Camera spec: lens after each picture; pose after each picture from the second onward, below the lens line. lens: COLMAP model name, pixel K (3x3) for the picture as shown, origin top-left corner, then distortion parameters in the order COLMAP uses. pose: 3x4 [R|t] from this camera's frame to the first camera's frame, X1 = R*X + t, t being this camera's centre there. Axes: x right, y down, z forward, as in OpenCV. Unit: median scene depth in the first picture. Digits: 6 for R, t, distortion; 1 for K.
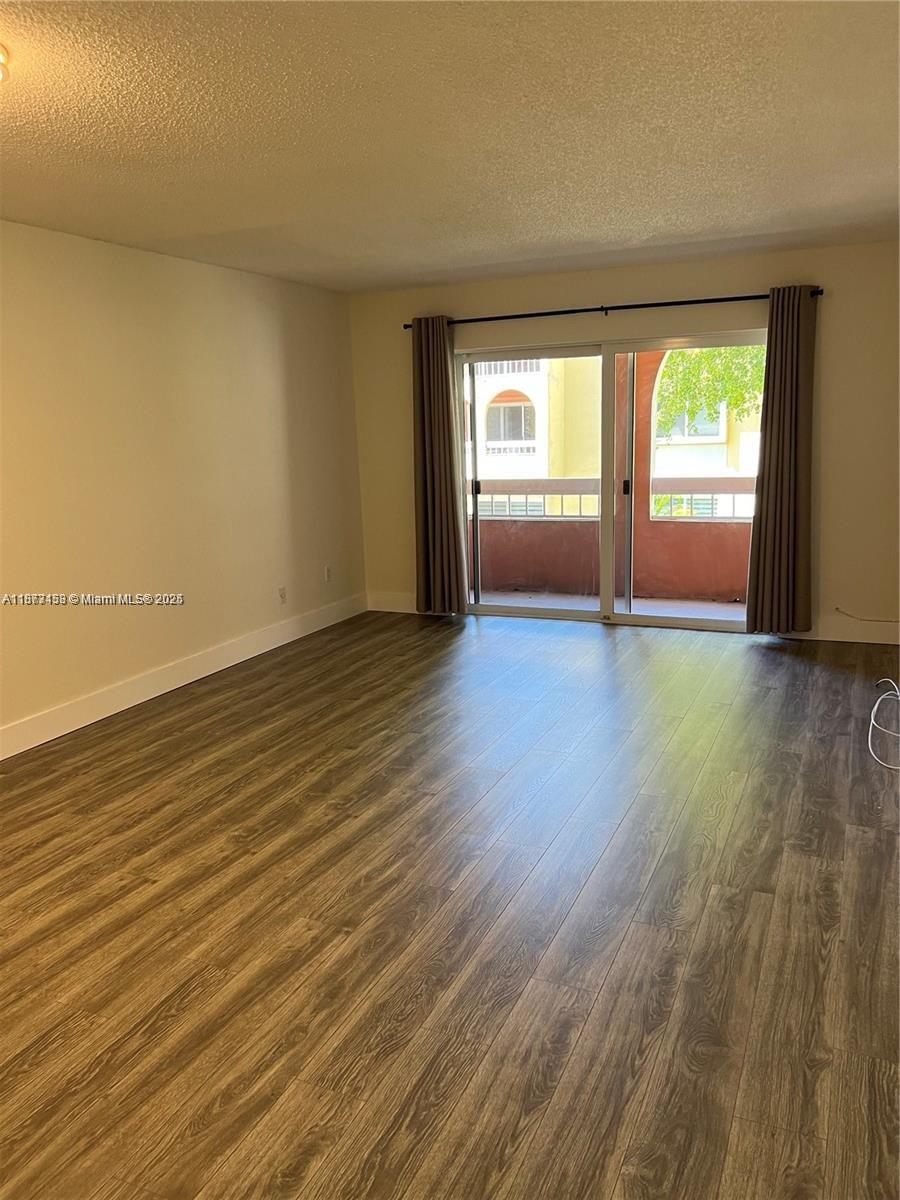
lens RADIAL K [[907.7, 0, 450.0], [0, 907.7, 600.0], [0, 0, 1]] dist [-0.002848, -0.003131]
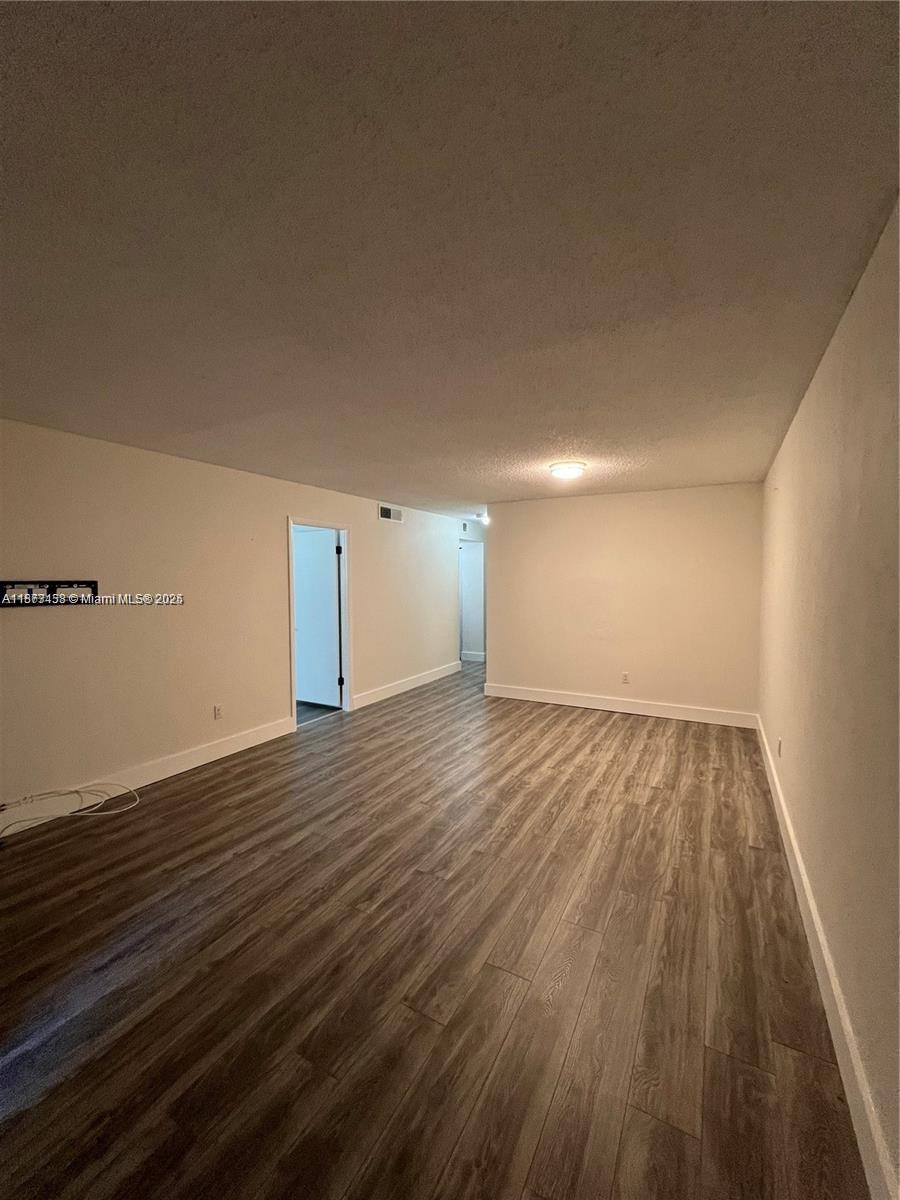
lens RADIAL K [[483.2, 0, 450.0], [0, 483.2, 600.0], [0, 0, 1]] dist [0.000624, 0.000182]
pose [[-0.996010, 0.030761, 0.083777, -0.174240], [0.050040, 0.969771, 0.238832, -0.395025], [-0.073898, 0.242071, -0.967440, 1.974698]]
